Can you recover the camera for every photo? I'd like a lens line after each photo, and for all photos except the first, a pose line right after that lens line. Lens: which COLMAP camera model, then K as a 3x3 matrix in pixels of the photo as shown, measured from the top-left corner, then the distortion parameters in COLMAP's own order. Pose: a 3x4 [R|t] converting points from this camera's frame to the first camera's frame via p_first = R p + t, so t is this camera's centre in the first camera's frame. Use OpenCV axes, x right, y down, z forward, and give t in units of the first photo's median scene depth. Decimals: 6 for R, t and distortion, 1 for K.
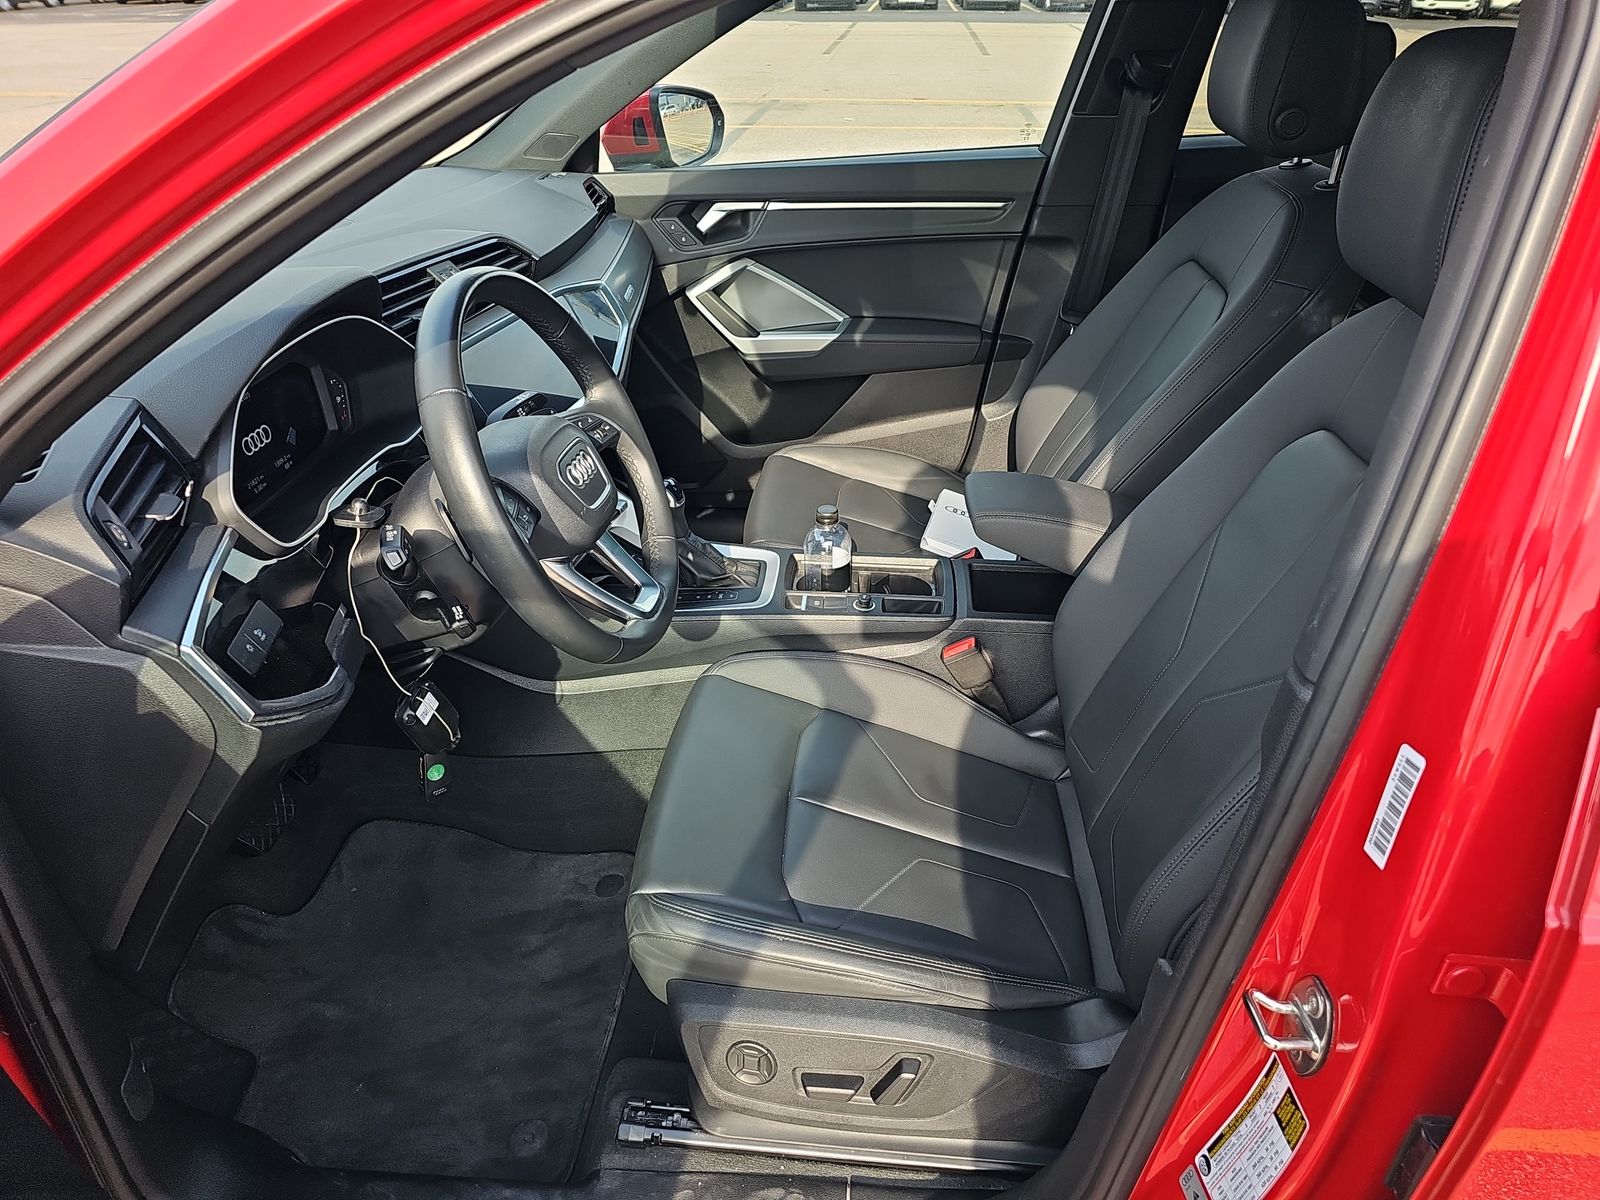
lens RADIAL K [[1084.1, 0, 800.0], [0, 1084.1, 600.0], [0, 0, 1]] dist [0.044921, -0.045580]
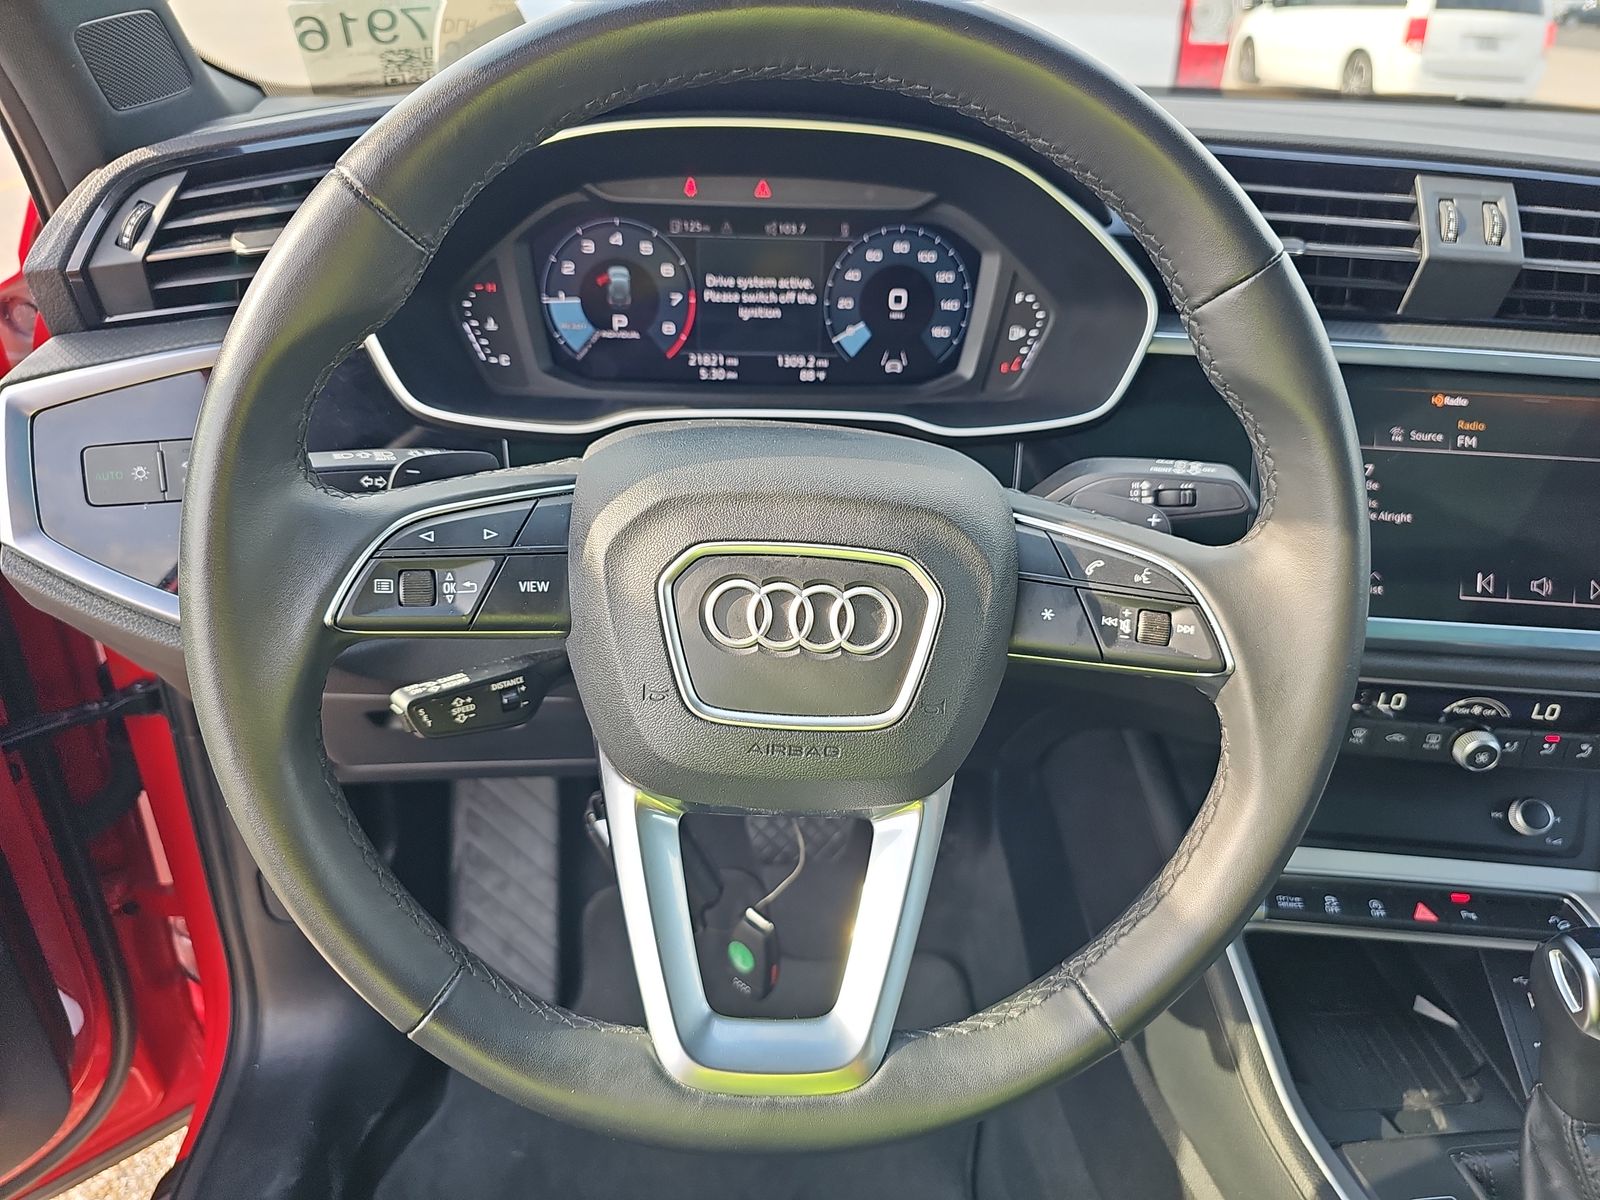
lens RADIAL K [[1084.1, 0, 800.0], [0, 1084.1, 600.0], [0, 0, 1]] dist [0.044921, -0.045580]
pose [[0.185344, 0.503204, -0.844058, 0.041066], [-0.540928, 0.769338, 0.339877, -0.124154], [0.820393, 0.393581, 0.414789, 0.446804]]
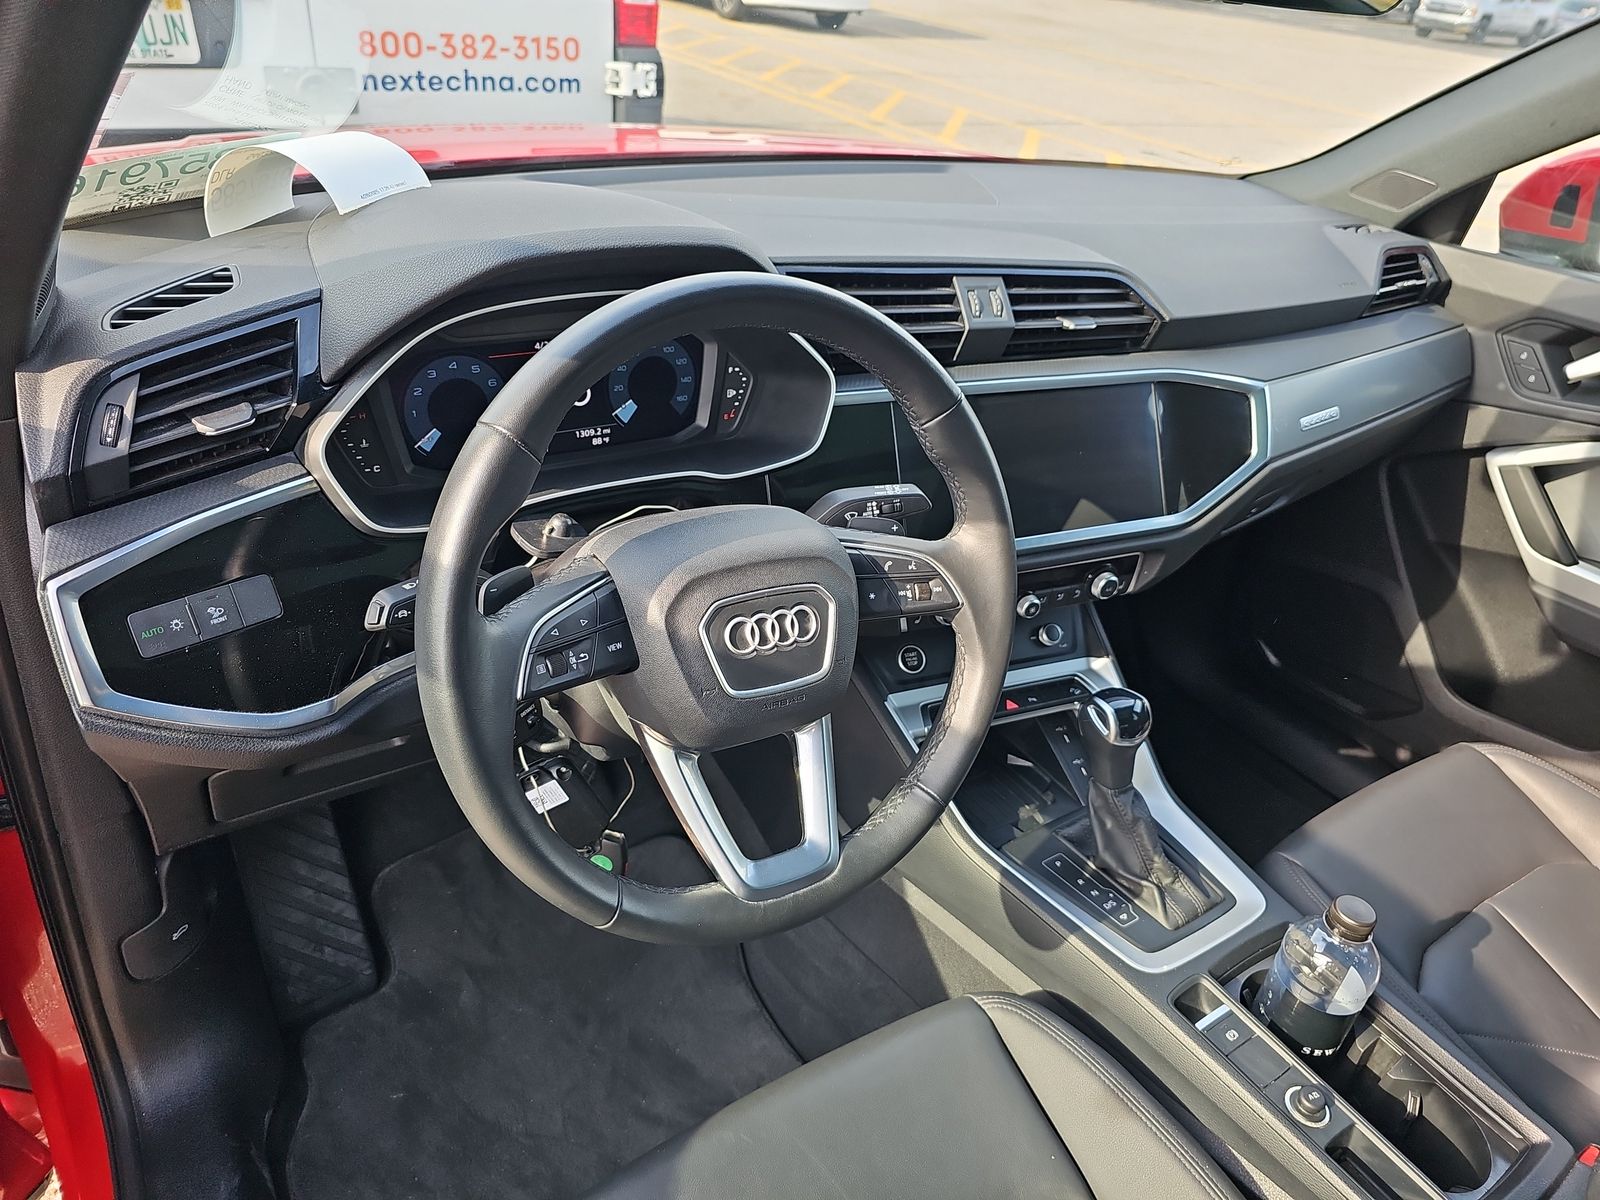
lens RADIAL K [[1042.0, 0, 774.6], [0, 1042.0, 595.8], [0, 0, 1]] dist [0.128196, -0.130305]
pose [[0.606915, 0.481210, -0.632528, 0.081345], [-0.488557, 0.853628, 0.180643, -0.126095], [0.626870, 0.199391, 0.753178, 0.292417]]
